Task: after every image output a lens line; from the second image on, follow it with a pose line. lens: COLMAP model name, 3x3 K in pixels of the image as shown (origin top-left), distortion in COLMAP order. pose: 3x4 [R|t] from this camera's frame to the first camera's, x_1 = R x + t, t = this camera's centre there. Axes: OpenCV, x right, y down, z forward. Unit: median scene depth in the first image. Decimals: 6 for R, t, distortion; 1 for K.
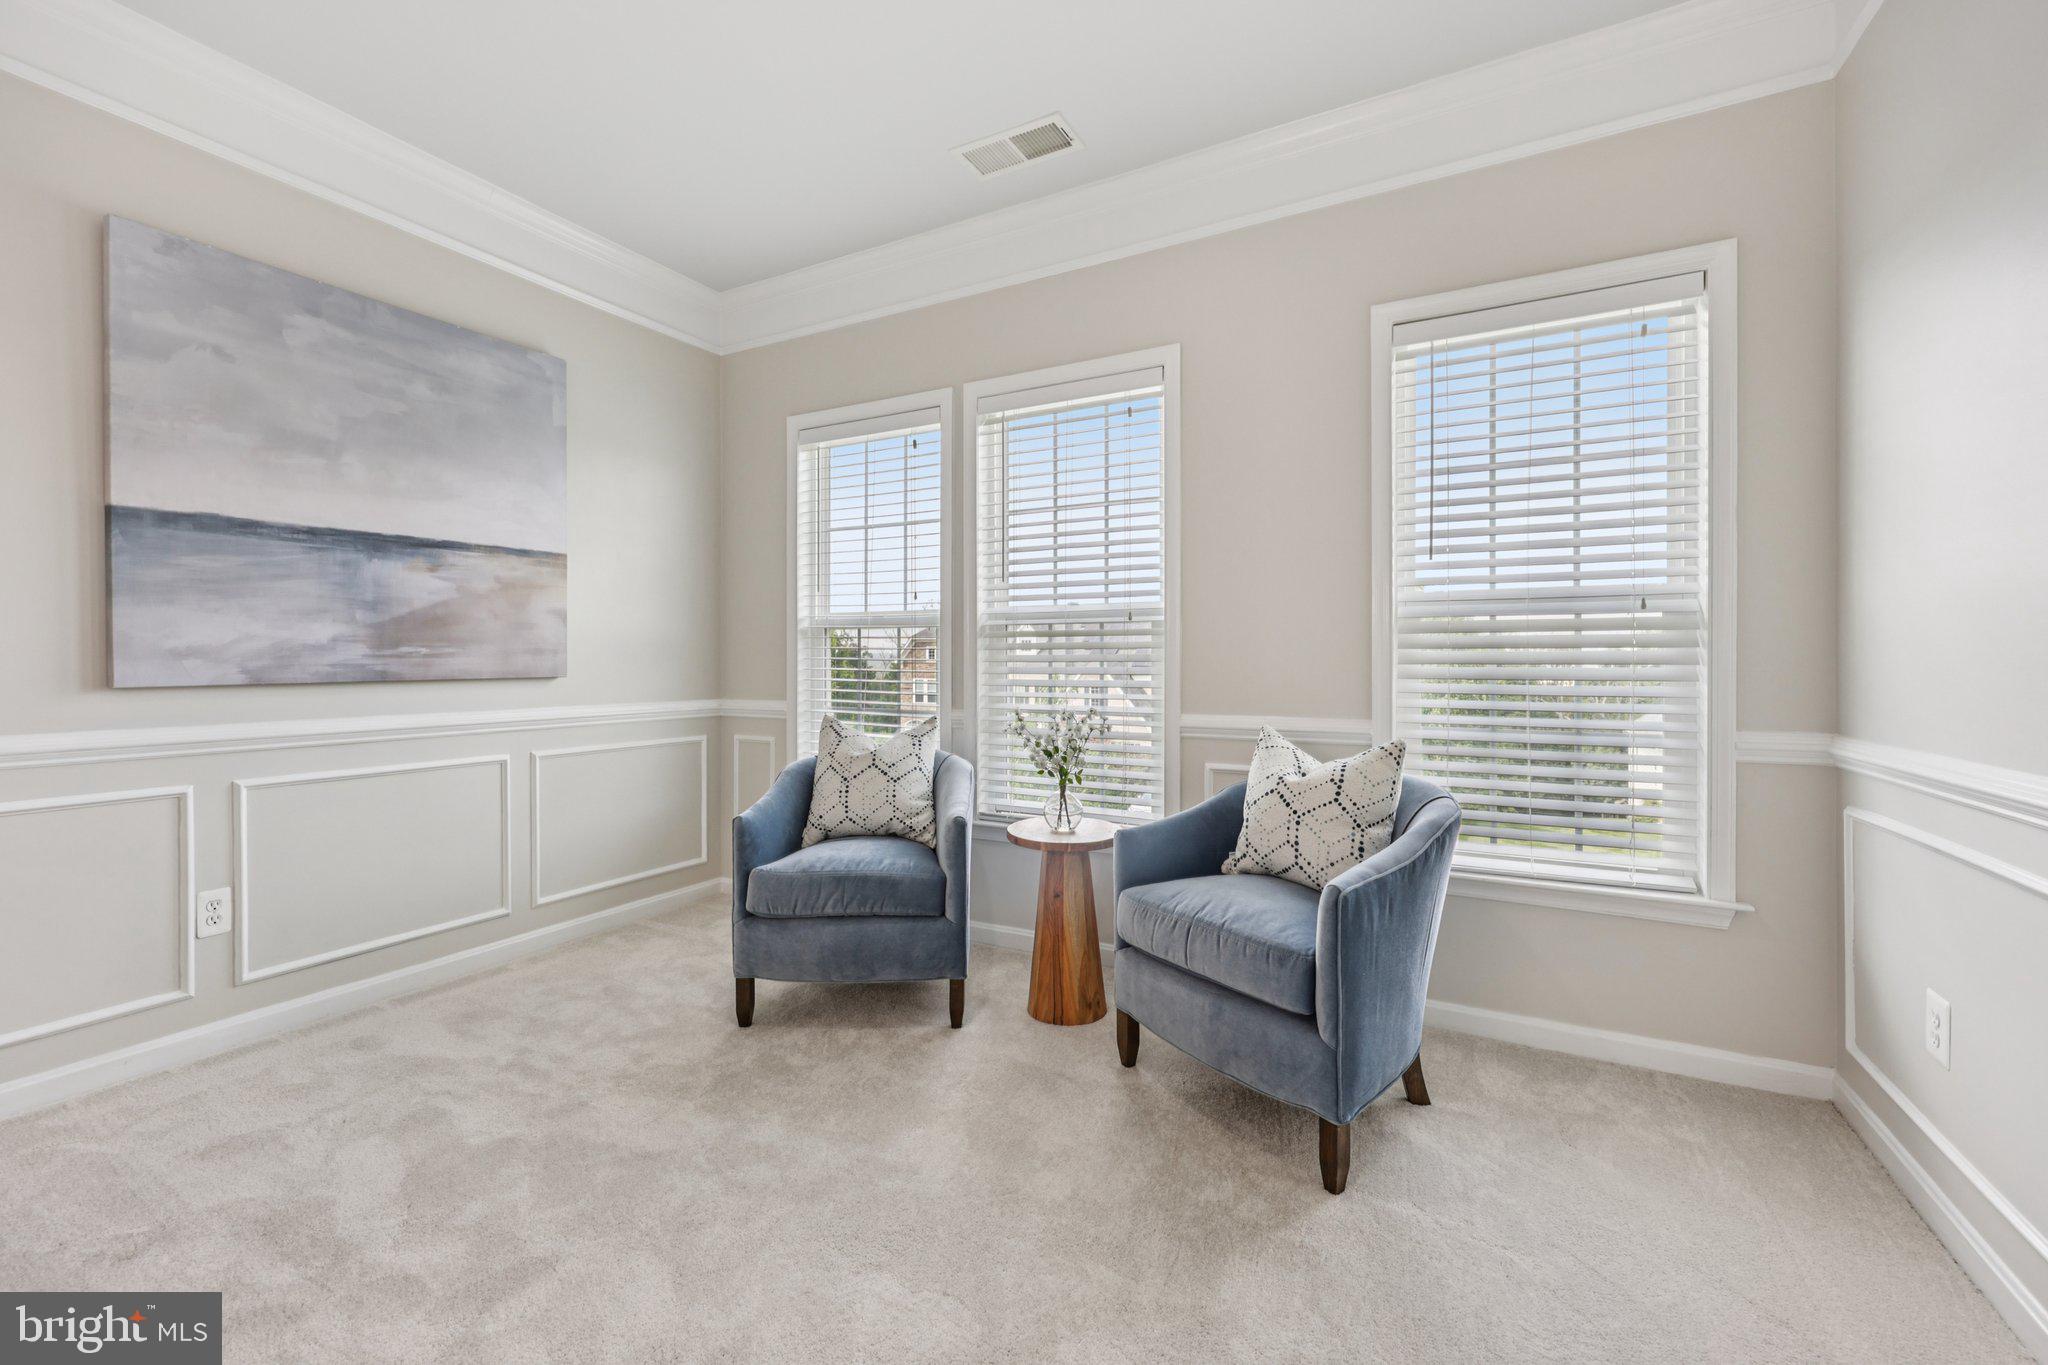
lens RADIAL K [[827.4, 0, 1007.1], [0, 827.4, 667.7], [0, 0, 1]] dist [0.003180, -0.000035]
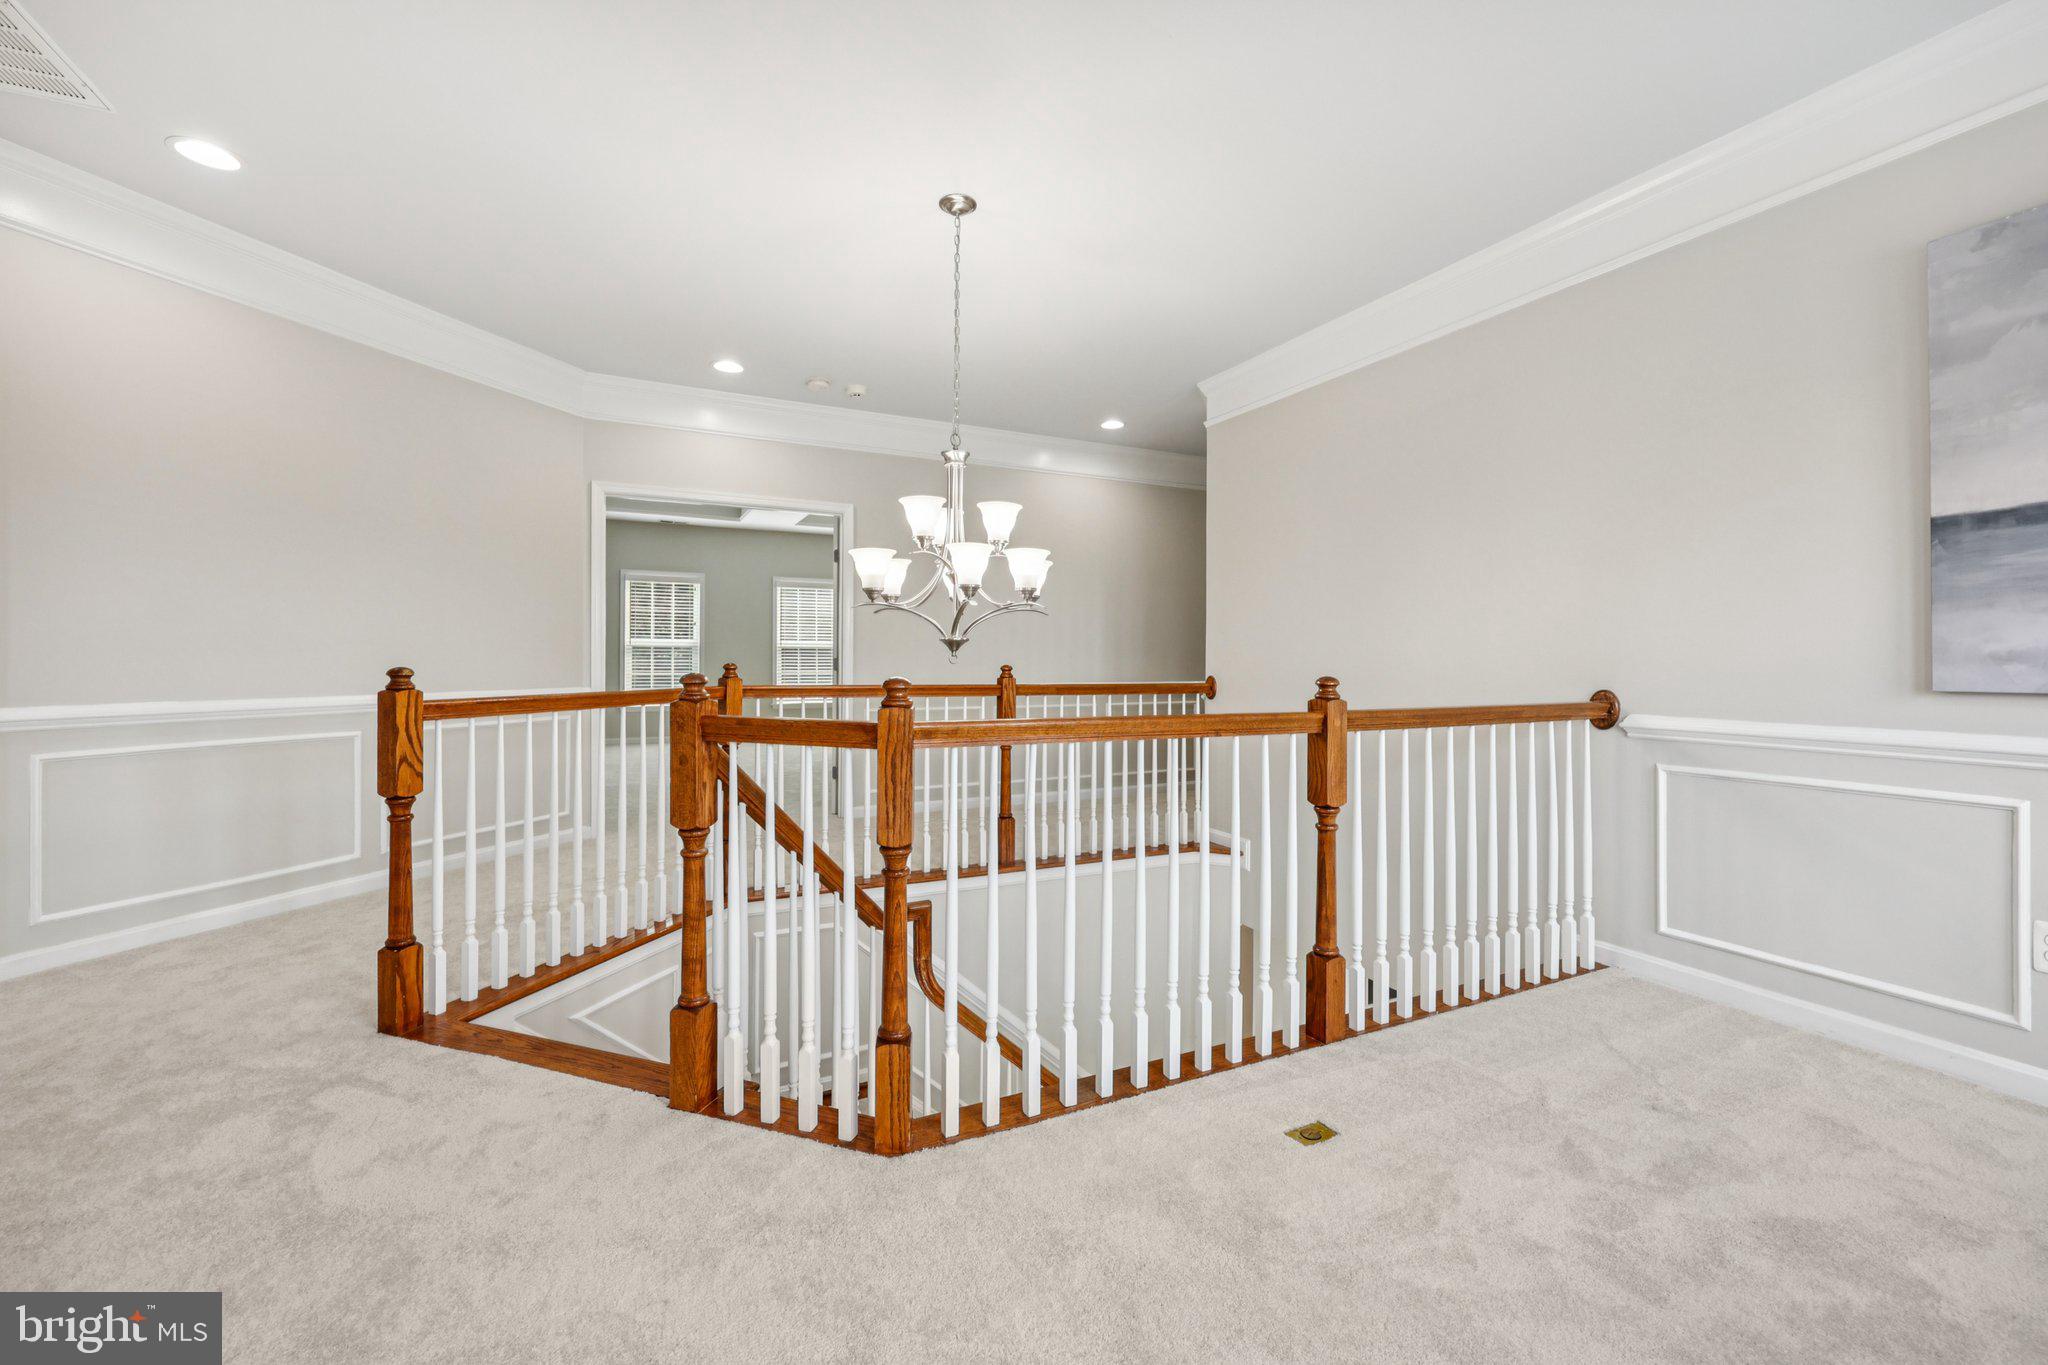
lens RADIAL K [[827.4, 0, 1011.7], [0, 827.4, 671.0], [0, 0, 1]] dist [0.003180, -0.000035]
pose [[-0.576933, 0.006824, -0.816763, 0.443025], [-0.001704, 0.999953, 0.009558, -0.009873], [0.816790, 0.006906, -0.576894, 0.638690]]
